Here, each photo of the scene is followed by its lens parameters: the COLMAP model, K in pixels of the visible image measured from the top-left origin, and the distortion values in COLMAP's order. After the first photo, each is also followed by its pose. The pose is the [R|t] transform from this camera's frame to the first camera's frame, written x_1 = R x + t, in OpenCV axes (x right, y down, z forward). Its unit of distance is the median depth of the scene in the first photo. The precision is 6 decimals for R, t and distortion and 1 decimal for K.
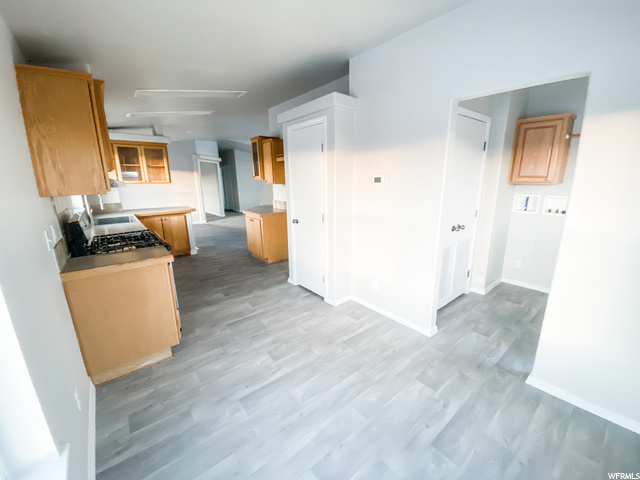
lens RADIAL K [[256.3, 0, 317.8], [0, 256.3, 239.6], [0, 0, 1]] dist [0.028206, -0.024589]
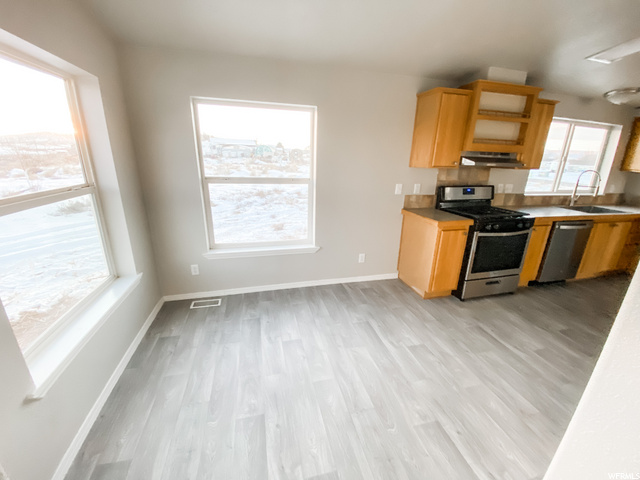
lens RADIAL K [[256.3, 0, 317.8], [0, 256.3, 239.6], [0, 0, 1]] dist [0.028206, -0.024589]
pose [[-0.424209, 0.273571, -0.863253, 0.508822], [-0.226241, 0.891030, 0.393550, -0.144003], [0.876848, 0.362250, -0.316090, 0.608926]]
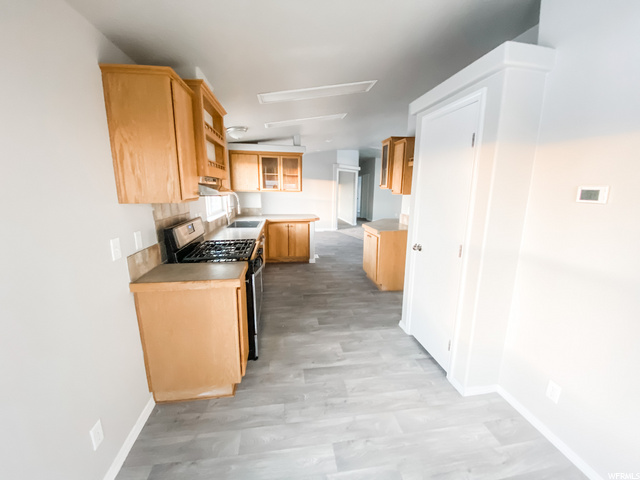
lens RADIAL K [[256.3, 0, 317.8], [0, 256.3, 239.6], [0, 0, 1]] dist [0.028206, -0.024589]
pose [[0.859357, 0.115282, -0.498213, 0.031386], [-0.131158, 0.991356, 0.003159, -0.067009], [0.494271, 0.062630, 0.867049, 0.268346]]
